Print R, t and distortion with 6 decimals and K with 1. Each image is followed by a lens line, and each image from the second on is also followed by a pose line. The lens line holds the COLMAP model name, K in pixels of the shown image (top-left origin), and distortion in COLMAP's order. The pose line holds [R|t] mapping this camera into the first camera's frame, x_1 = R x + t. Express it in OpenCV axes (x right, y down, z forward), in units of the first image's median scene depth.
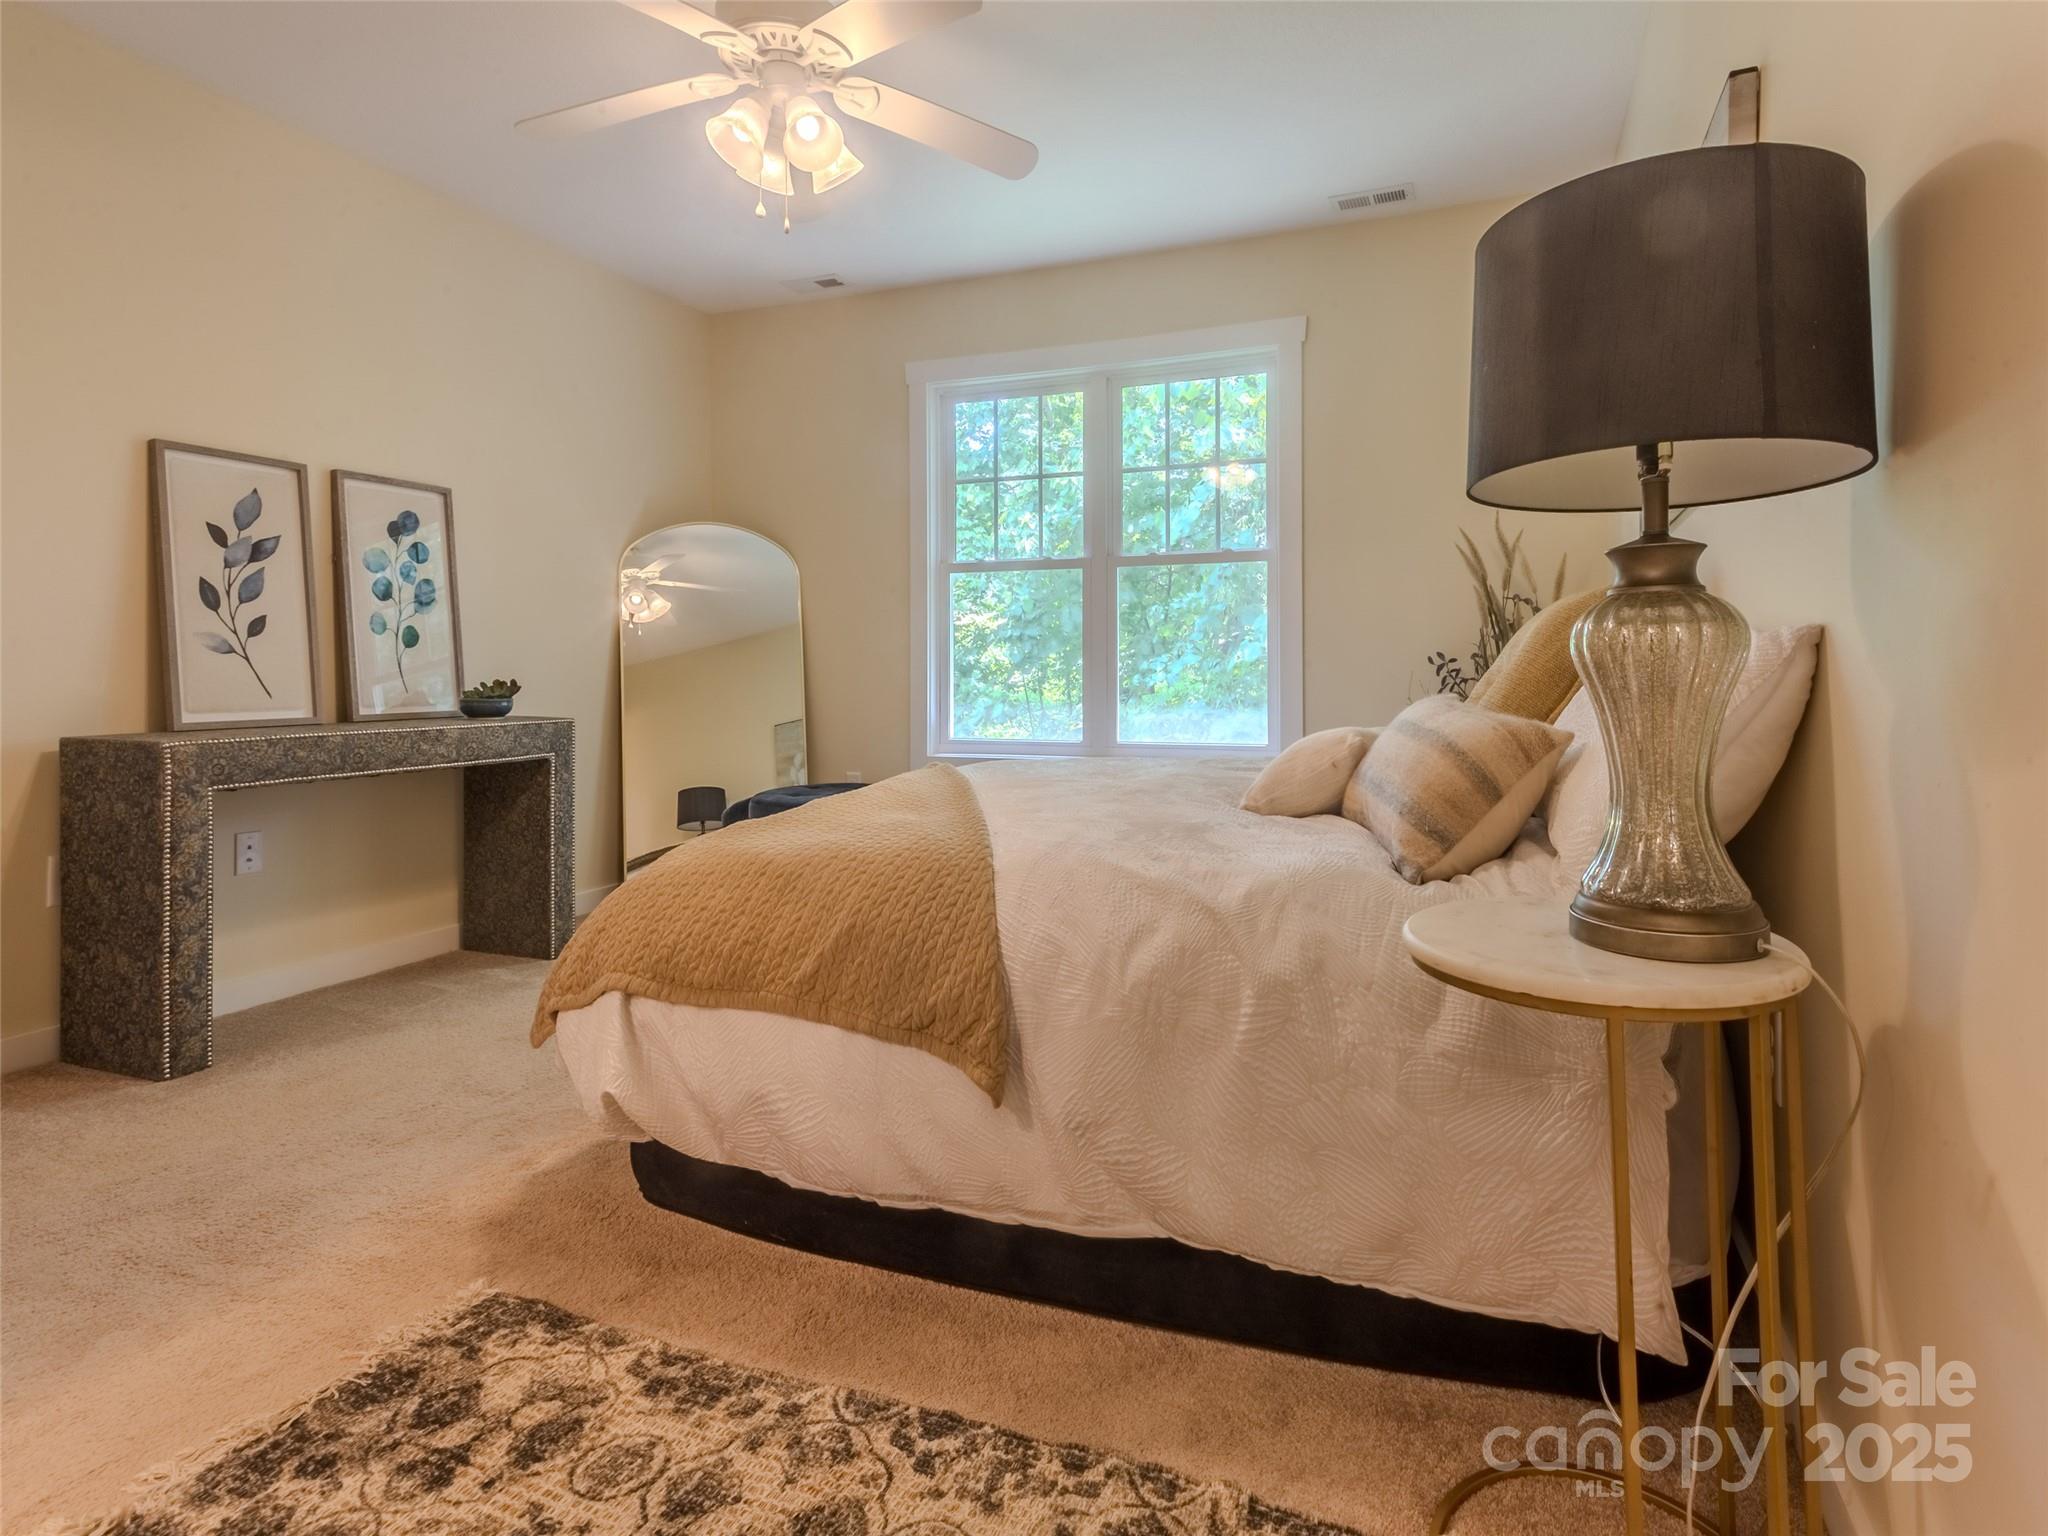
lens RADIAL K [[998.9, 0, 1024.4], [0, 998.9, 778.6], [0, 0, 1]] dist [0.025504, -0.000054]
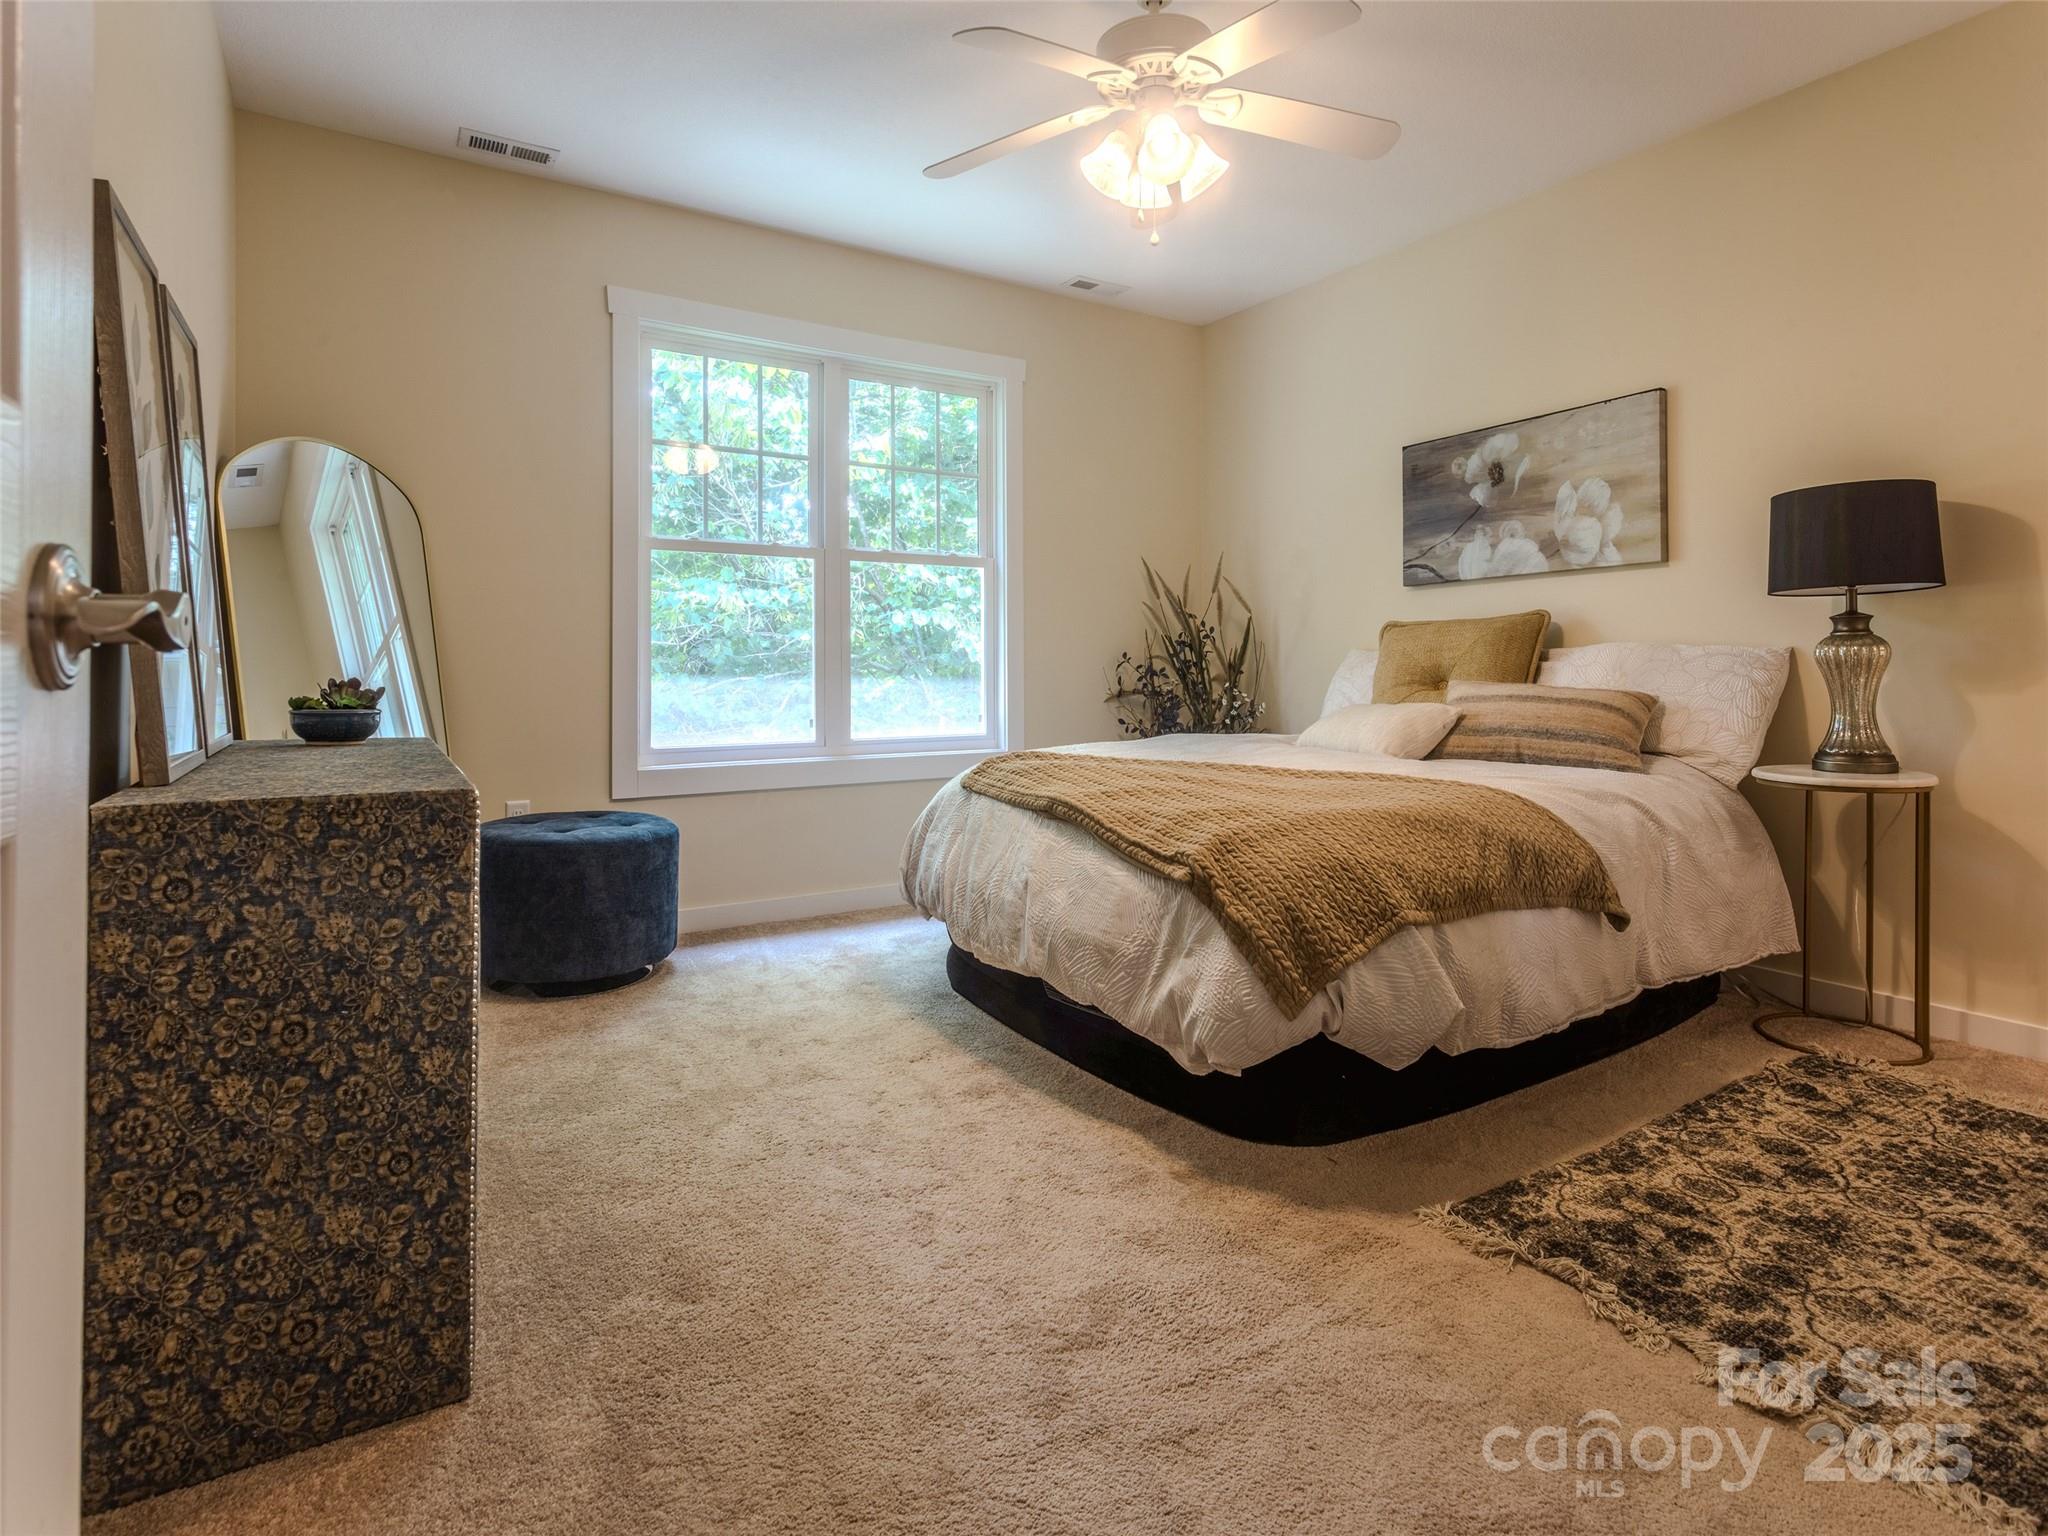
lens RADIAL K [[1066.3, 0, 1024.0], [0, 1066.3, 768.0], [0, 0, 1]] dist [-0.005299, -0.000648]
pose [[0.618534, -0.073457, 0.782317, -2.077142], [0.086375, 0.995943, 0.025224, -0.068411], [-0.780996, 0.051971, 0.622370, 0.725484]]
